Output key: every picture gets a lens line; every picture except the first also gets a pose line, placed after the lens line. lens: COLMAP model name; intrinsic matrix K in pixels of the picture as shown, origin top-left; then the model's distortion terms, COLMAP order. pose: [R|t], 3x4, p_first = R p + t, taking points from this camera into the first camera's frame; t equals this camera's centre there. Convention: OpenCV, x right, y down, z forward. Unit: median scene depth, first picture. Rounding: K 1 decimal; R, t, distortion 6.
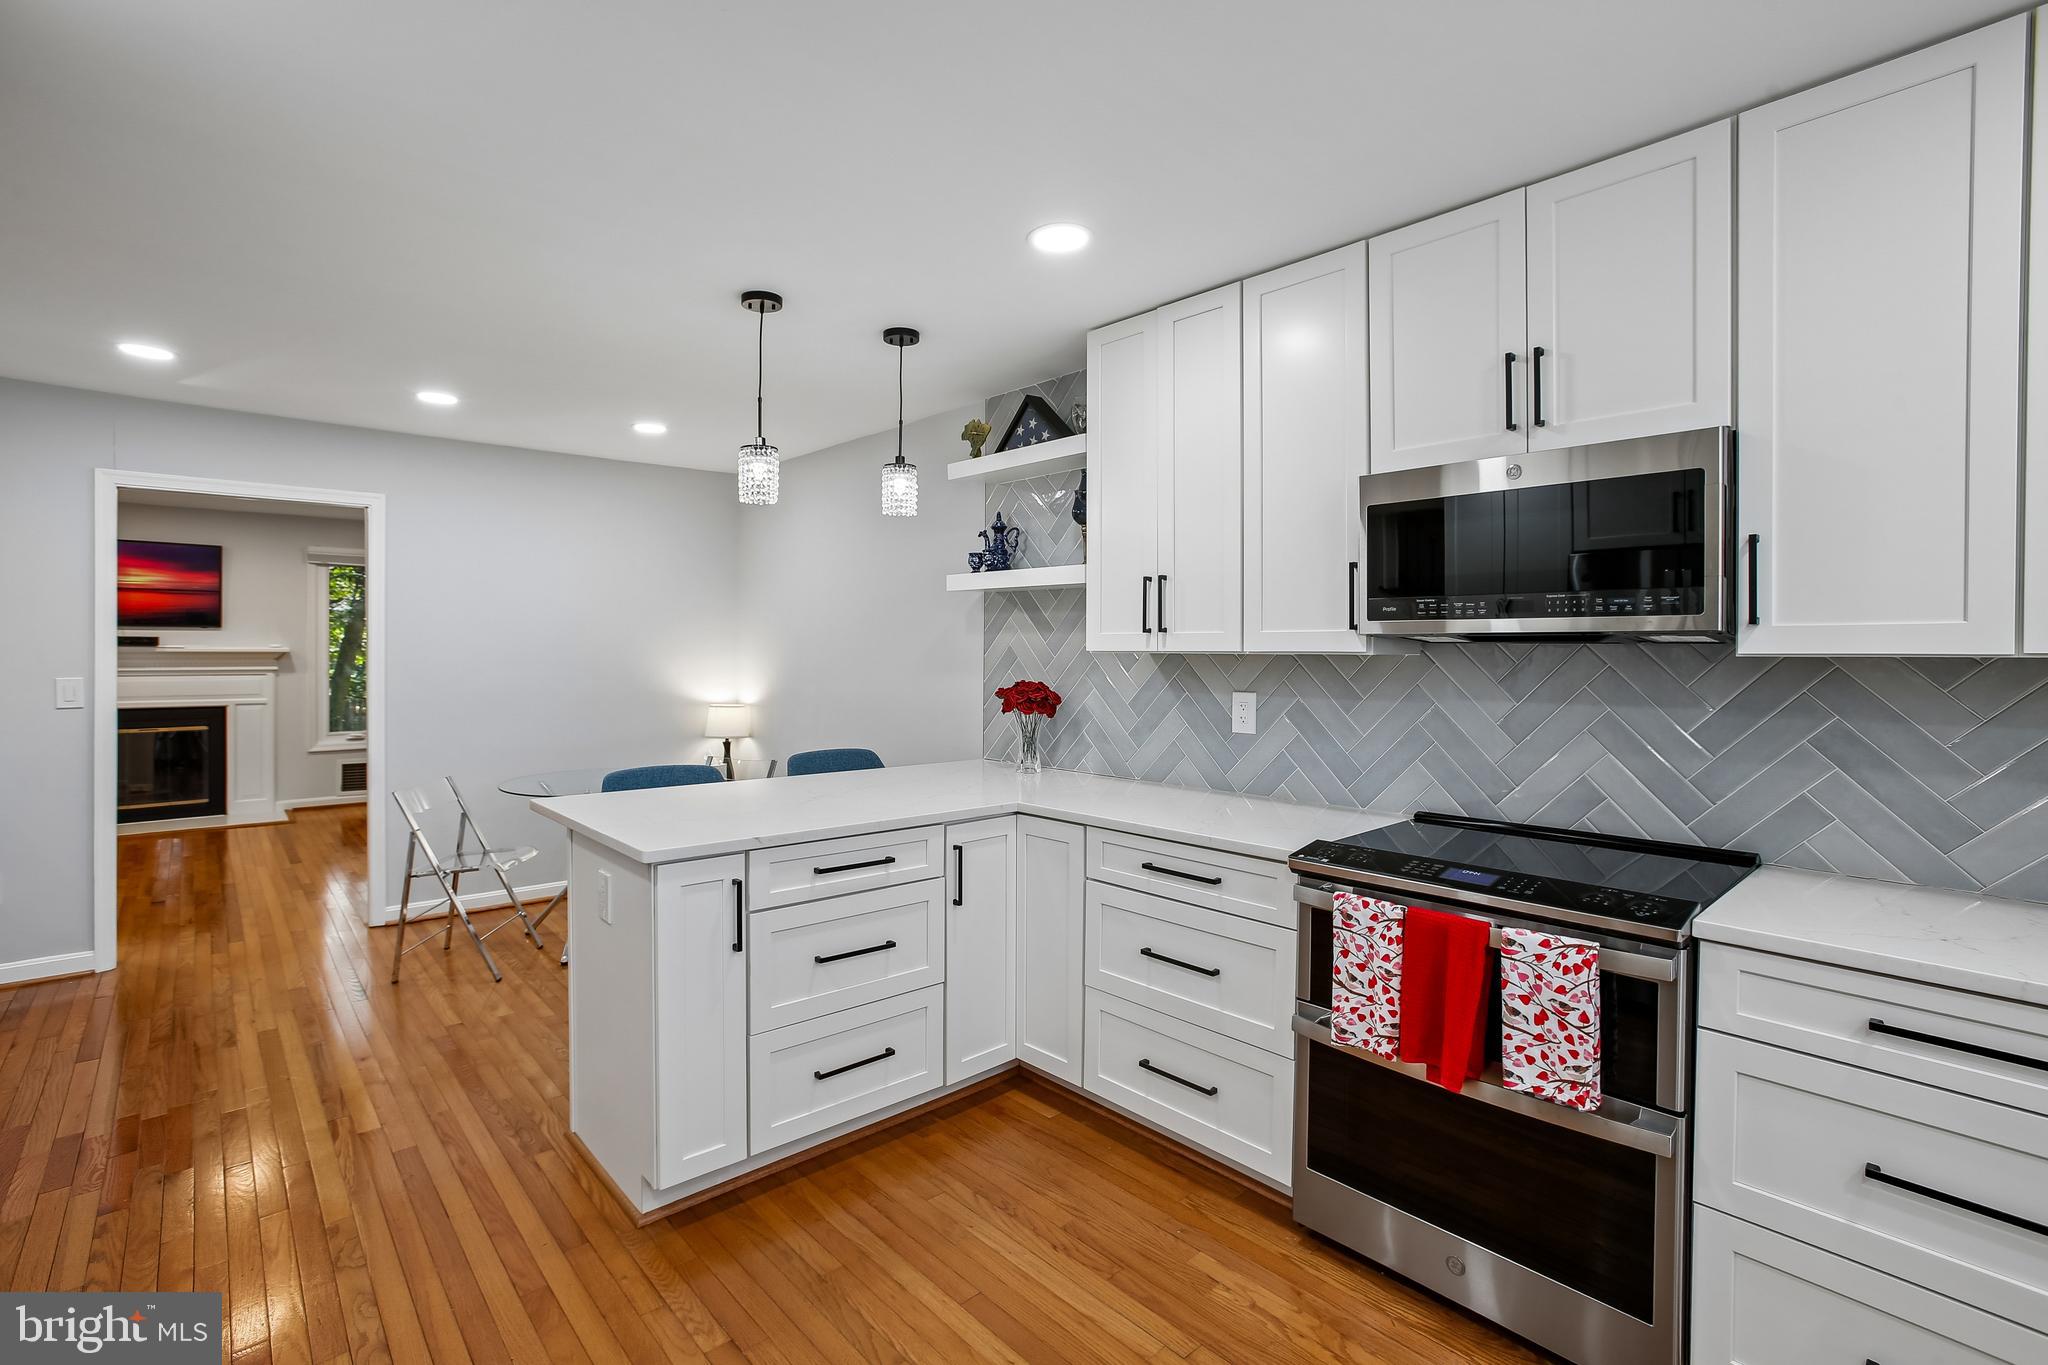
lens RADIAL K [[937.0, 0, 998.6], [0, 937.0, 654.4], [0, 0, 1]] dist [-0.057354, 0.033552]
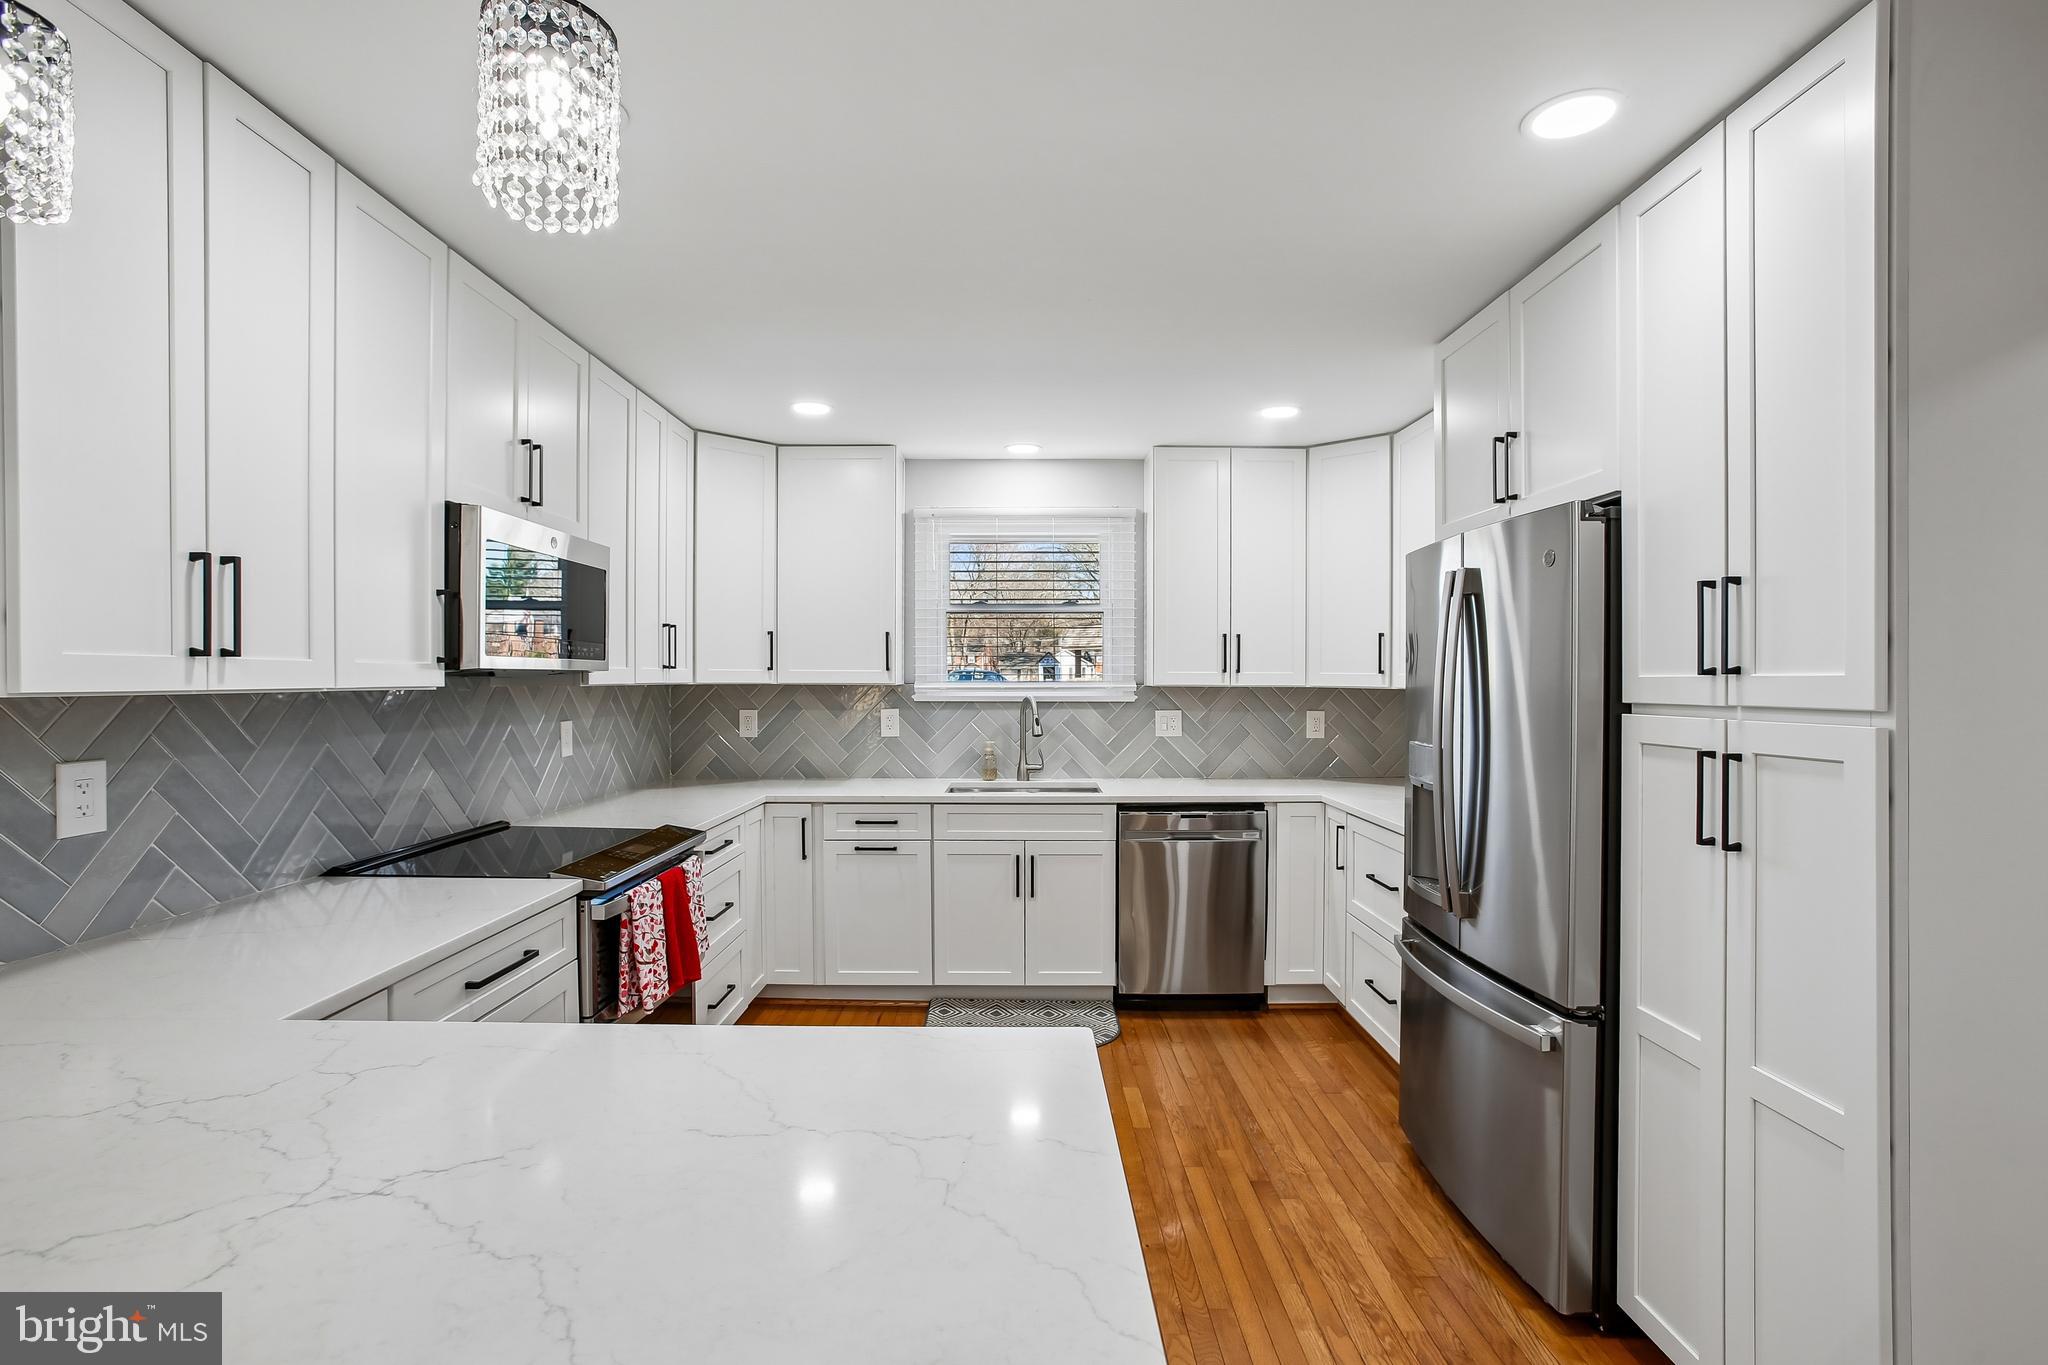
lens RADIAL K [[964.7, 0, 1011.4], [0, 964.7, 680.3], [0, 0, 1]] dist [-0.069195, 0.039430]
pose [[-0.745085, -0.004538, 0.666954, -0.494113], [-0.001043, 0.999984, 0.005640, -0.011528], [-0.666968, 0.003506, -0.745078, 0.977679]]
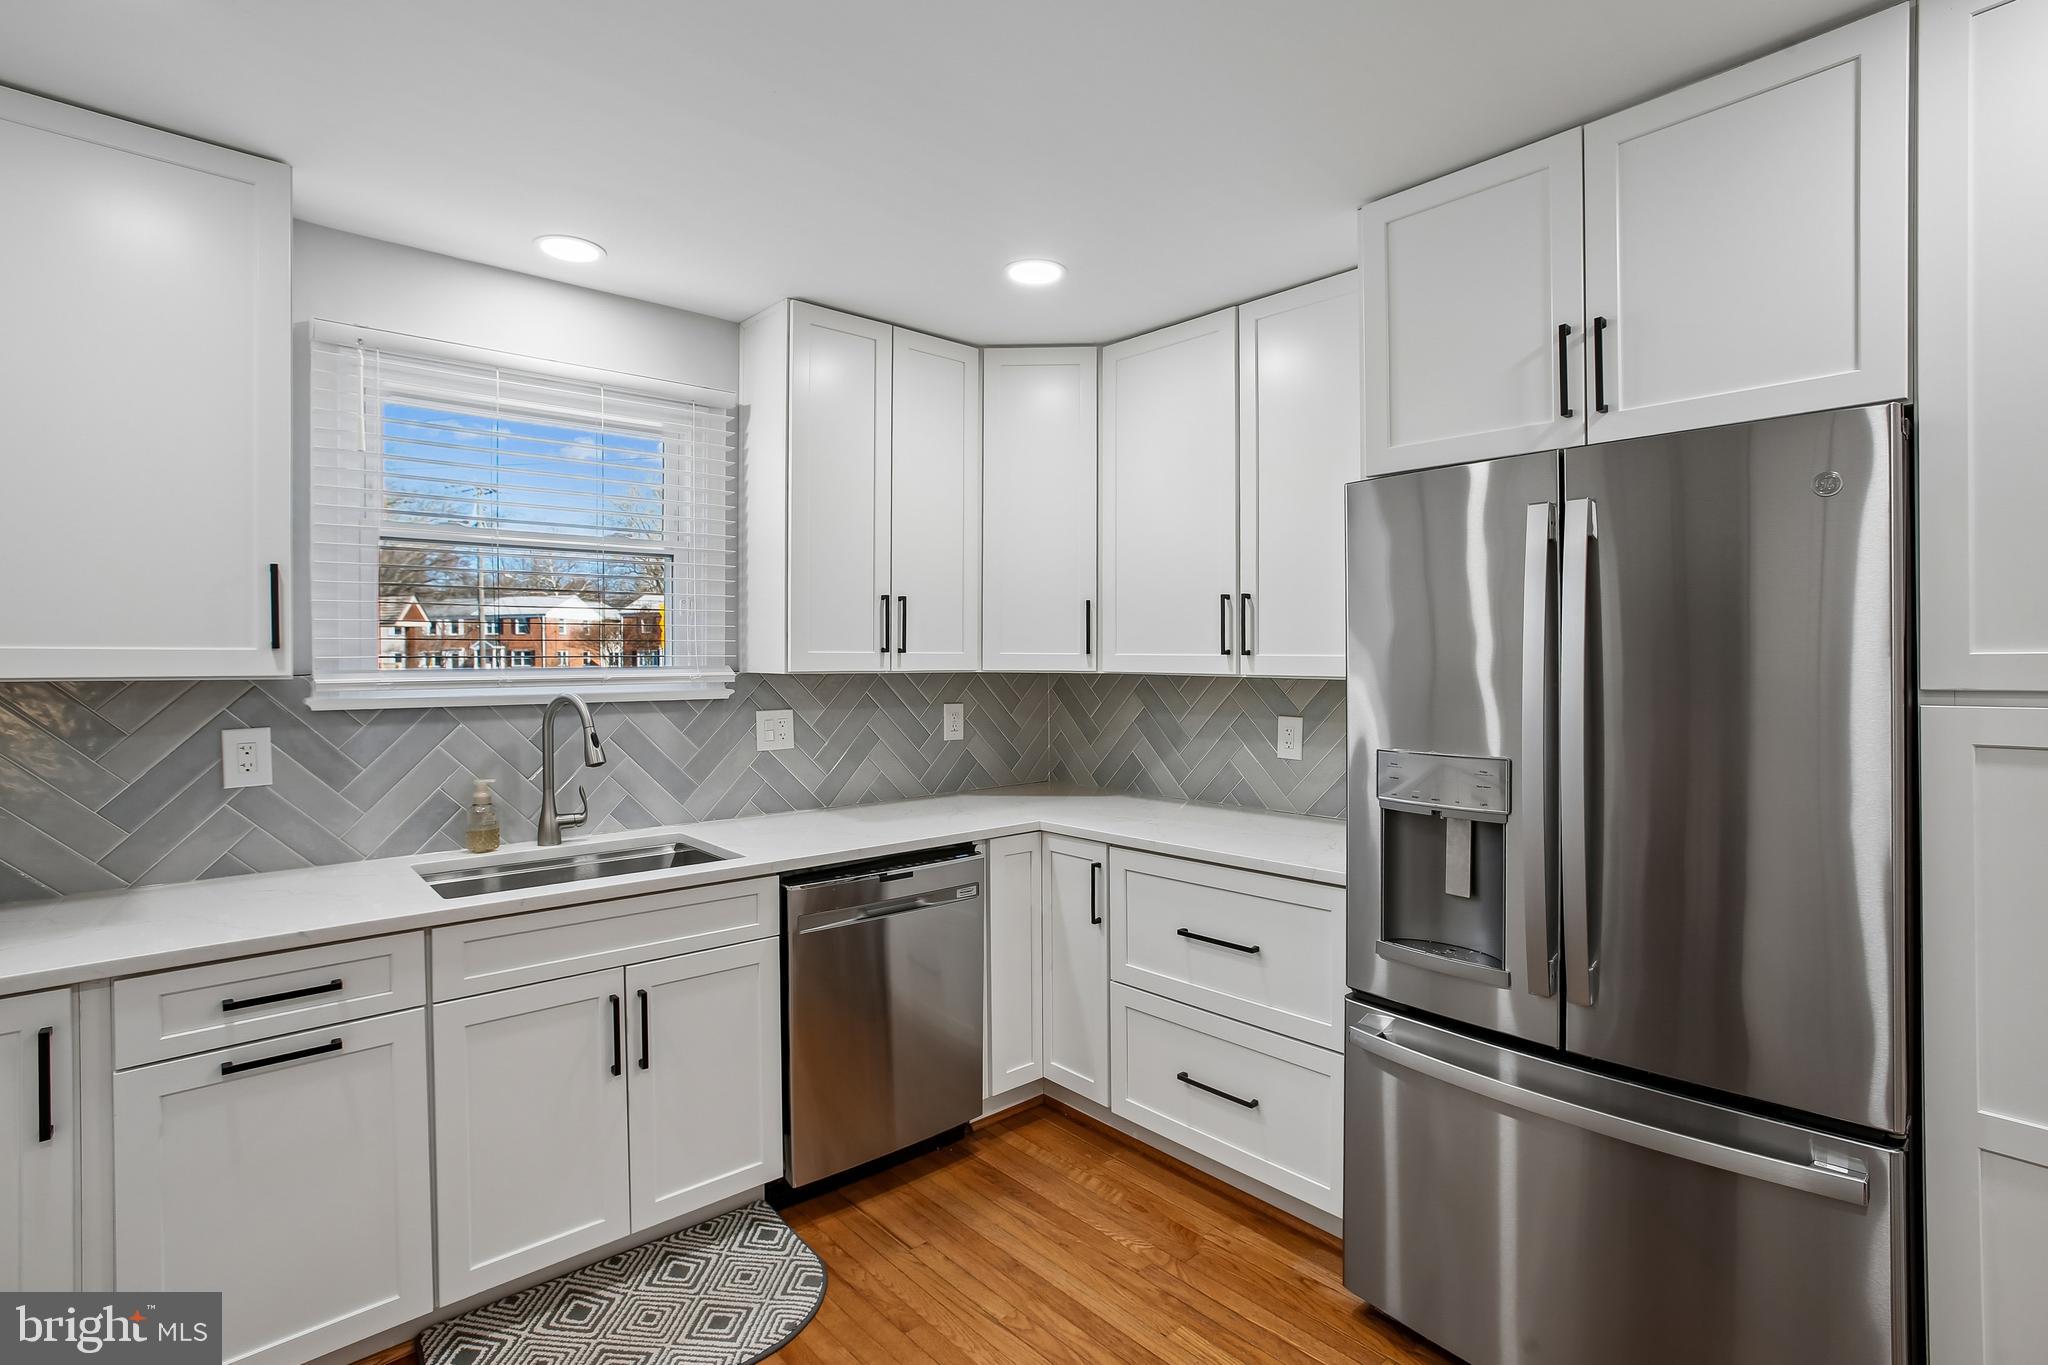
lens RADIAL K [[960.1, 0, 1001.4], [0, 960.1, 662.8], [0, 0, 1]] dist [-0.060723, 0.036979]
pose [[-0.999986, 0.002264, 0.004809, 0.056156], [0.002286, 0.999987, 0.004531, -0.009222], [-0.004799, 0.004542, -0.999978, 0.693309]]
